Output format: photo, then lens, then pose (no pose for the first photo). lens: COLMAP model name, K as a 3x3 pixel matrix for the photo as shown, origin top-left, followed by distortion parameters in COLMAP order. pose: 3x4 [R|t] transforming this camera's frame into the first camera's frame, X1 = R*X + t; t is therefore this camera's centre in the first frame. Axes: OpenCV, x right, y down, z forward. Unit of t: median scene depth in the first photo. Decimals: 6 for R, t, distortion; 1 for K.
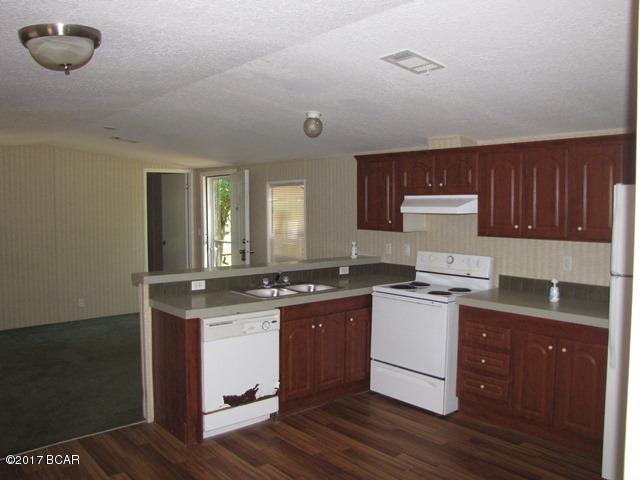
lens RADIAL K [[559.8, 0, 317.2], [0, 559.8, 240.6], [0, 0, 1]] dist [-0.118286, 0.000976]
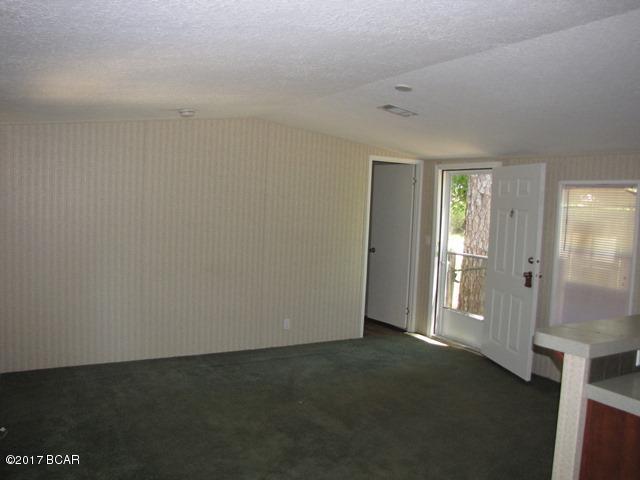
lens RADIAL K [[559.8, 0, 318.6], [0, 559.8, 241.1], [0, 0, 1]] dist [-0.118286, 0.000976]
pose [[0.984186, 0.060804, -0.166374, -0.279033], [-0.060891, 0.998134, 0.004579, -0.010158], [0.166342, 0.005624, 0.986052, 0.239066]]
